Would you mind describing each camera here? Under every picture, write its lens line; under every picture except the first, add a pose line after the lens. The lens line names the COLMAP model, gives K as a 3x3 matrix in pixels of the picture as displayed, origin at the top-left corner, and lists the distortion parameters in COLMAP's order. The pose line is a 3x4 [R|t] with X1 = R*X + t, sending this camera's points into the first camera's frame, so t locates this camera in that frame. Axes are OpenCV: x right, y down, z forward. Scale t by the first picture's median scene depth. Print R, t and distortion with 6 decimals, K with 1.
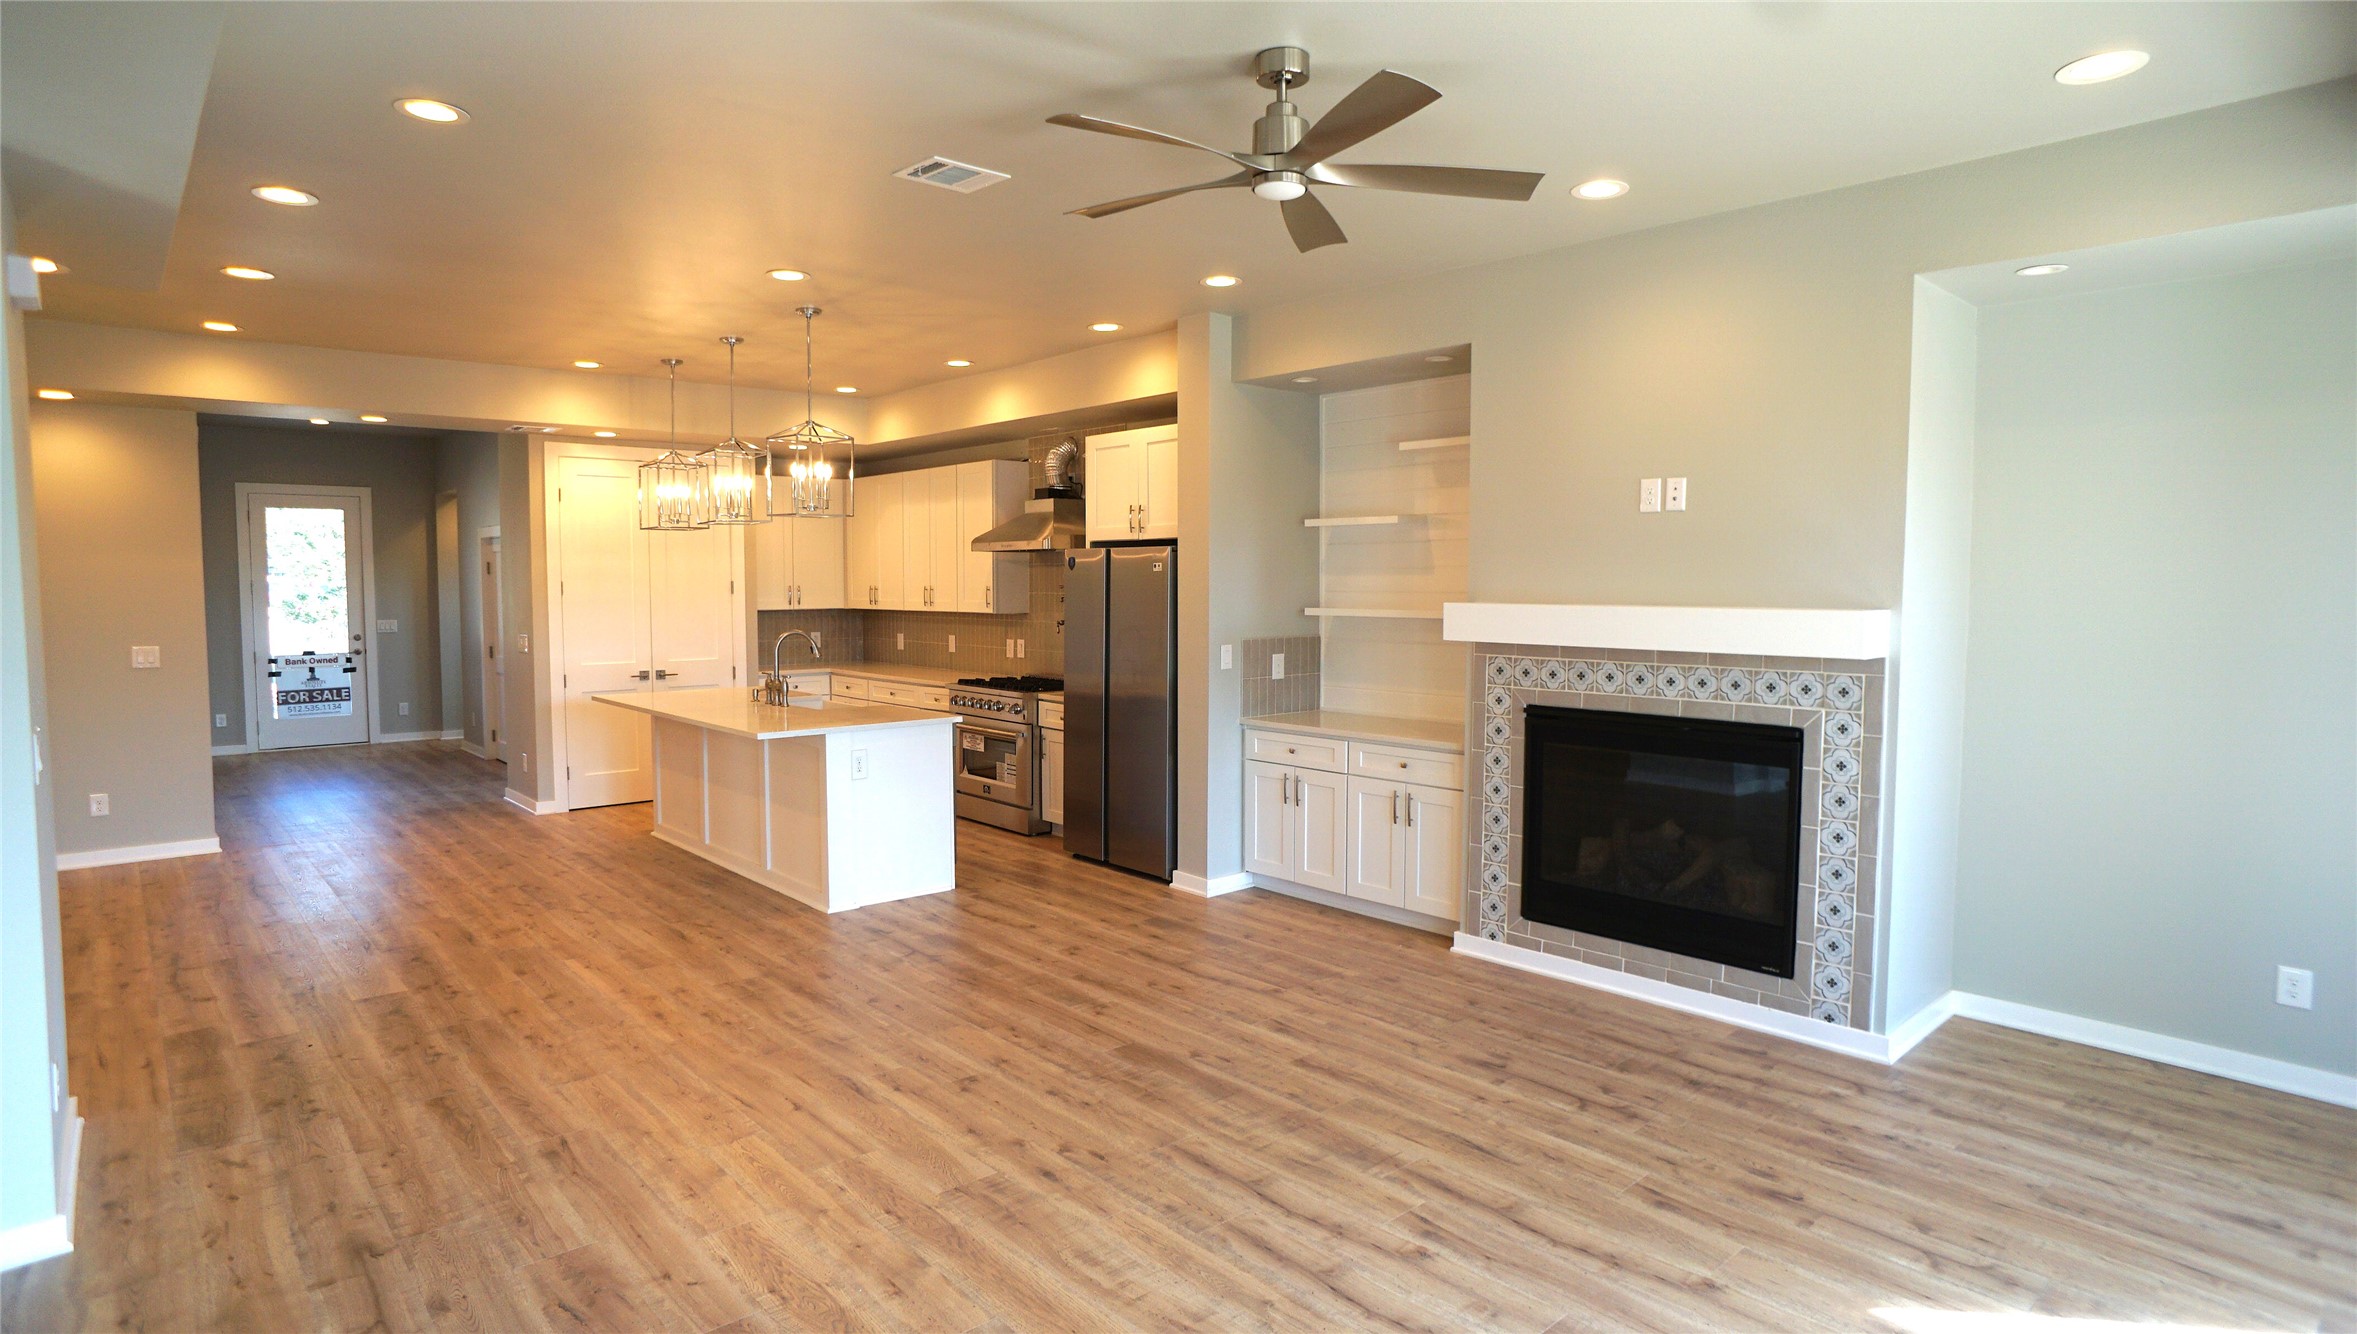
lens RADIAL K [[1239.3, 0, 1156.6], [0, 1239.3, 653.6], [0, 0, 1]] dist [-0.077300, 0.049515]
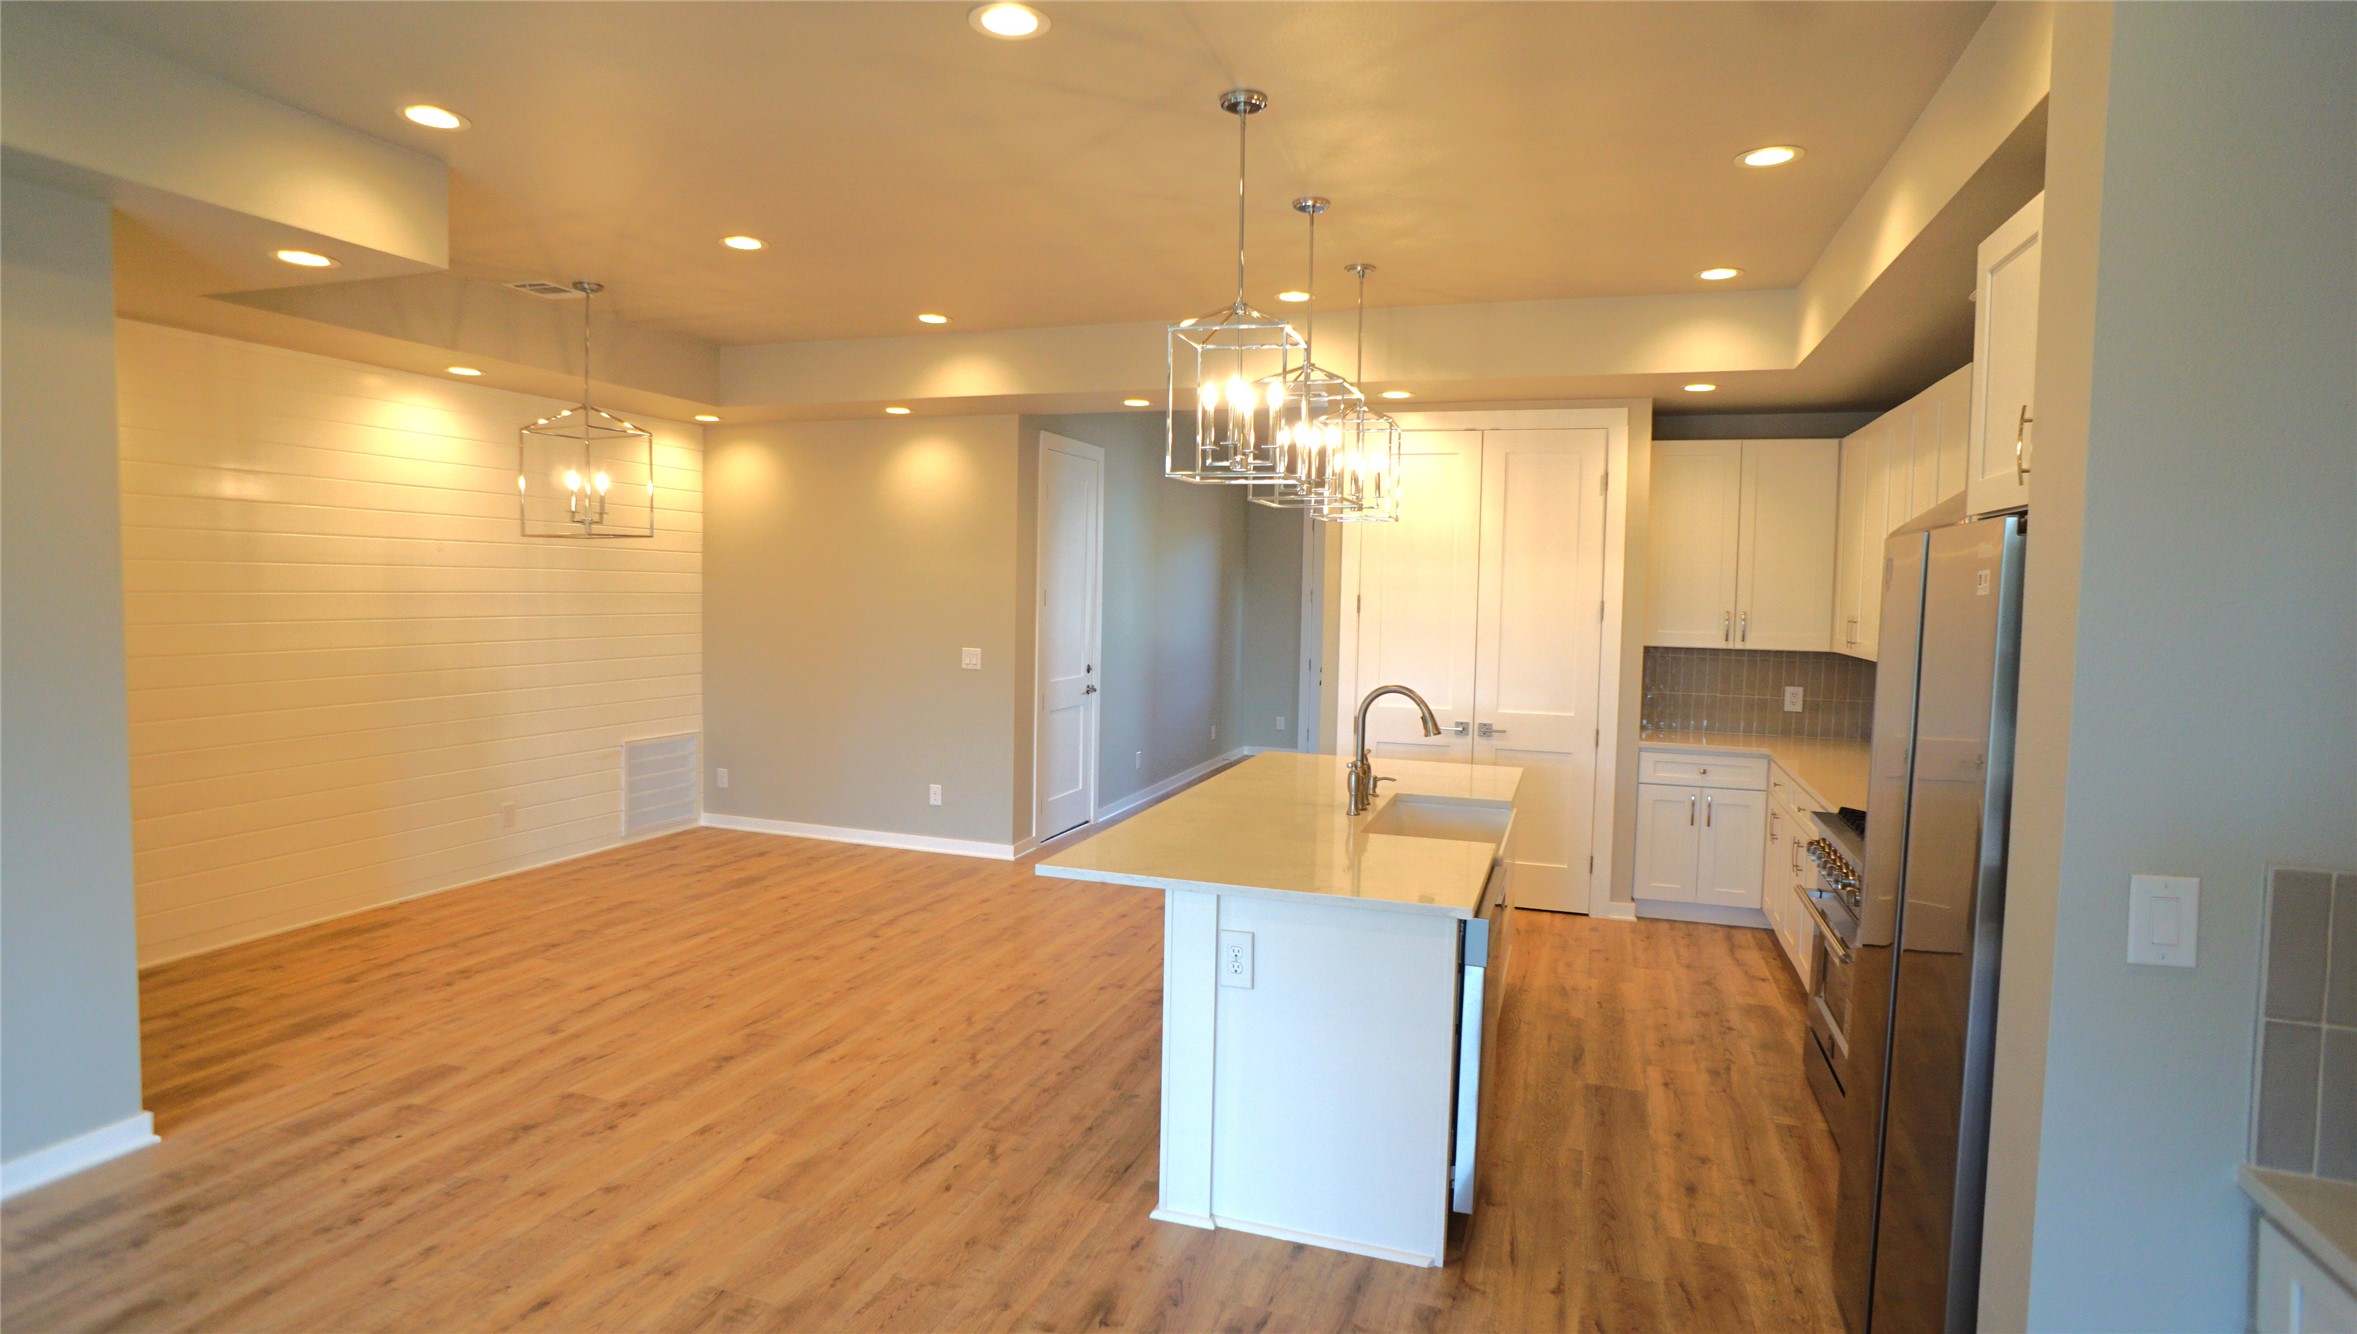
lens RADIAL K [[1239.3, 0, 1156.6], [0, 1239.3, 653.6], [0, 0, 1]] dist [-0.077300, 0.049515]
pose [[0.485878, 0.059106, -0.872026, 0.220652], [-0.071949, 0.997029, 0.027490, -0.058740], [0.871060, 0.049385, 0.488687, 0.868674]]
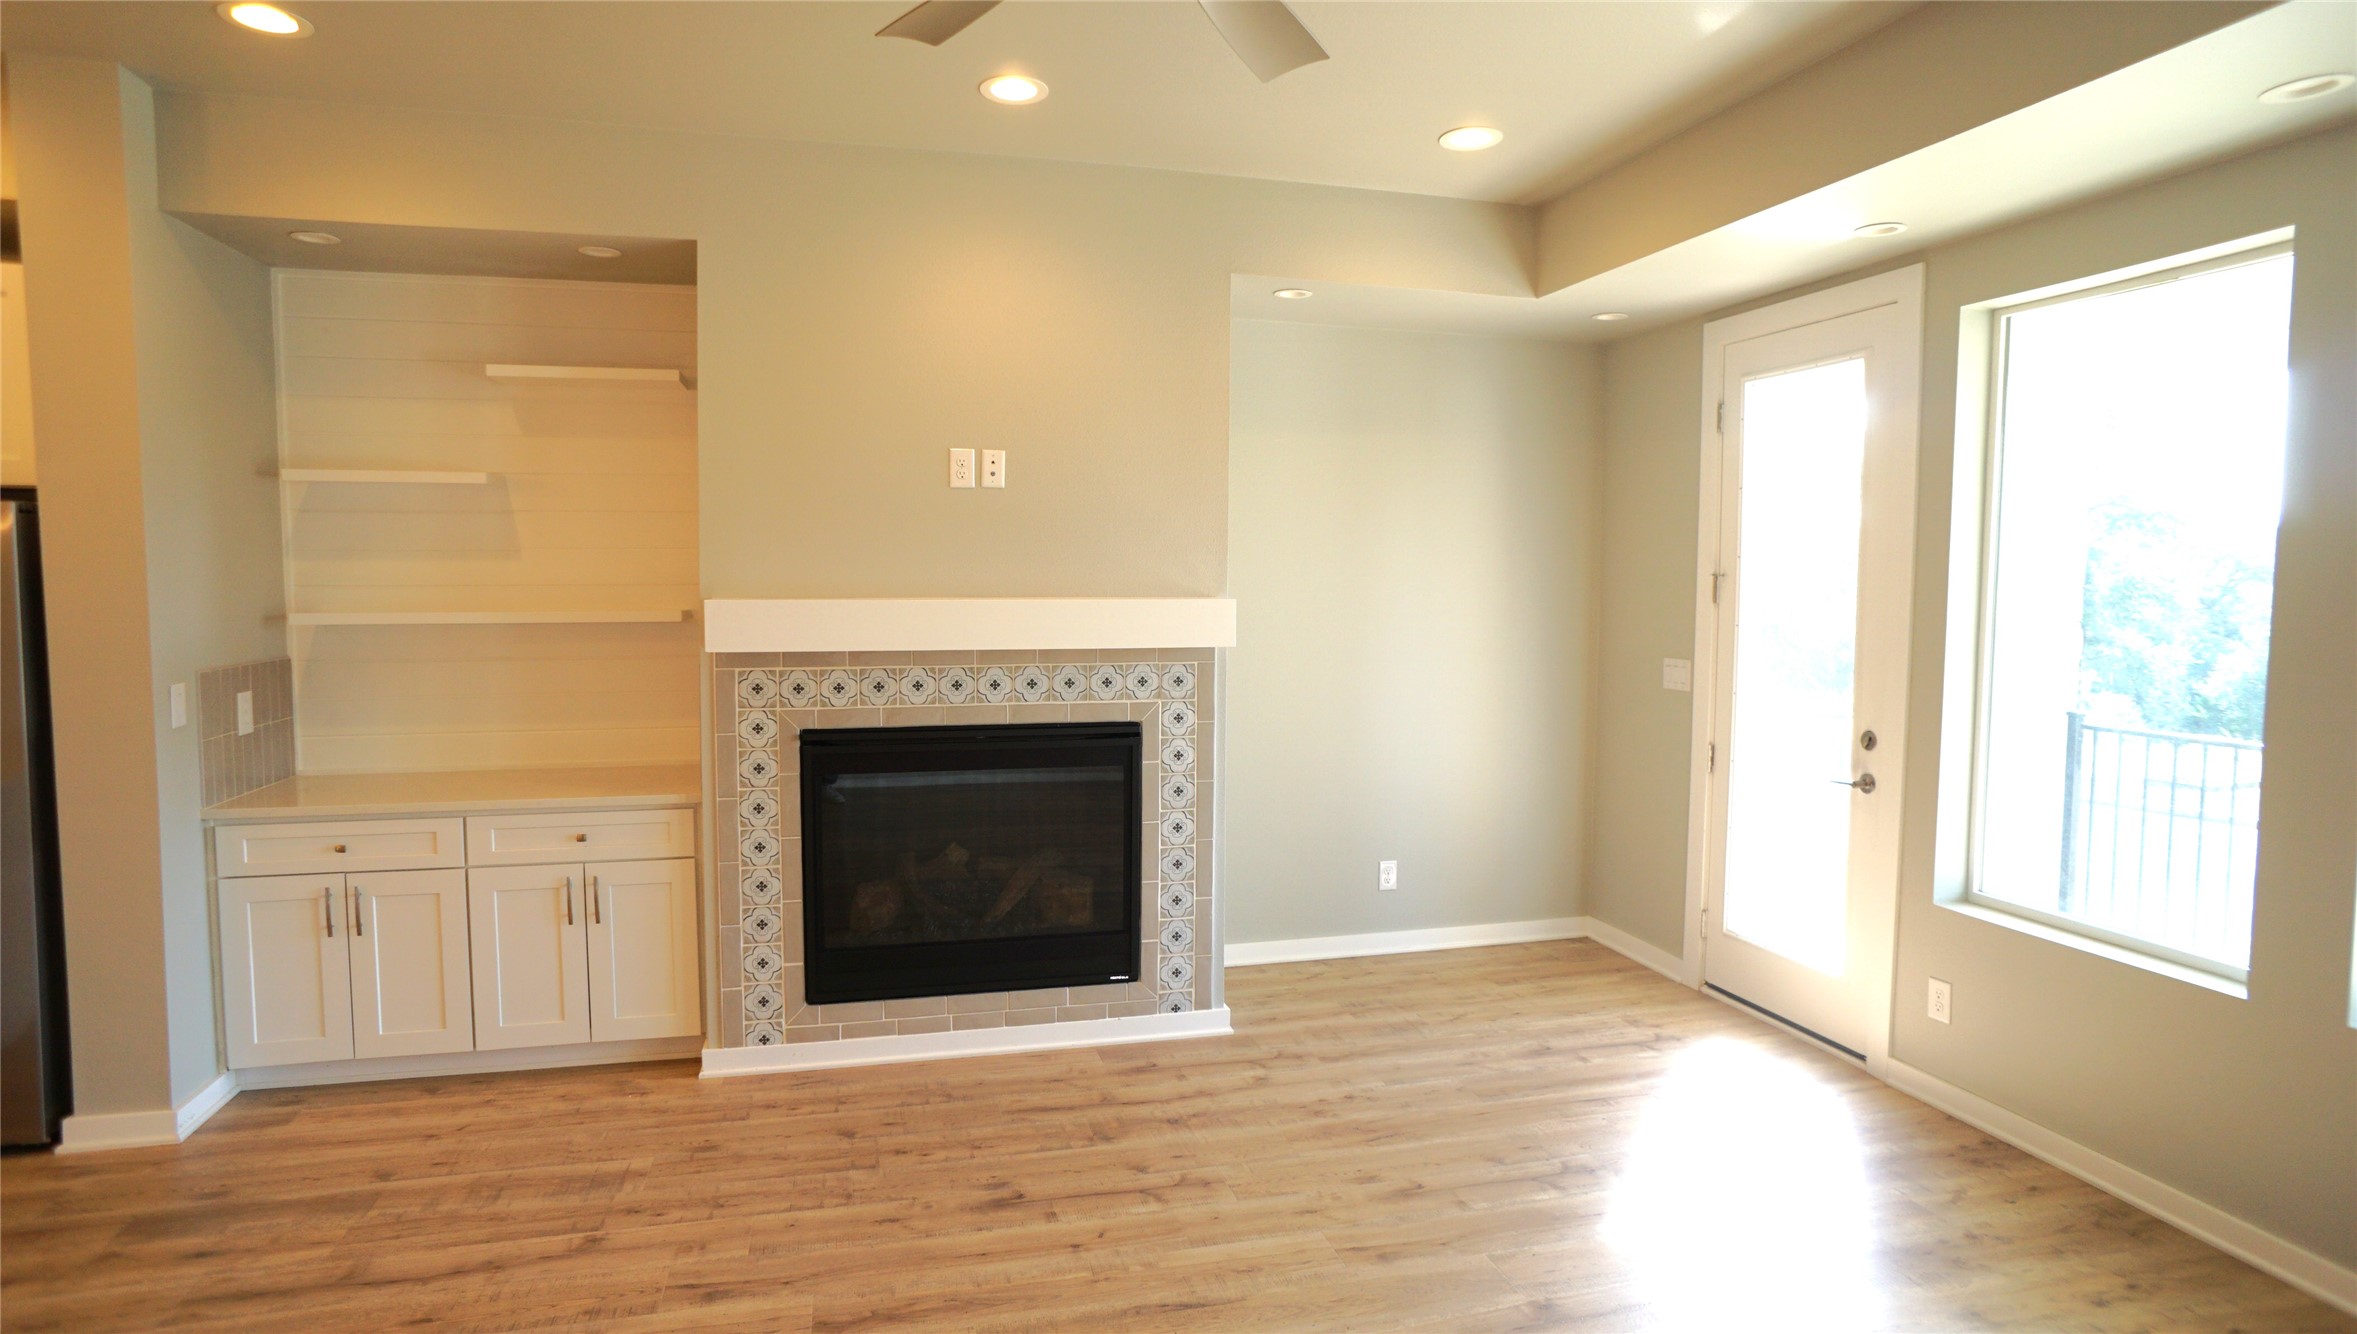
lens RADIAL K [[1239.3, 0, 1156.6], [0, 1239.3, 653.6], [0, 0, 1]] dist [-0.077300, 0.049515]
pose [[0.459281, -0.057860, 0.886405, -0.281752], [0.048192, 0.998030, 0.040176, -0.026820], [-0.886983, 0.024265, 0.461165, 0.455795]]
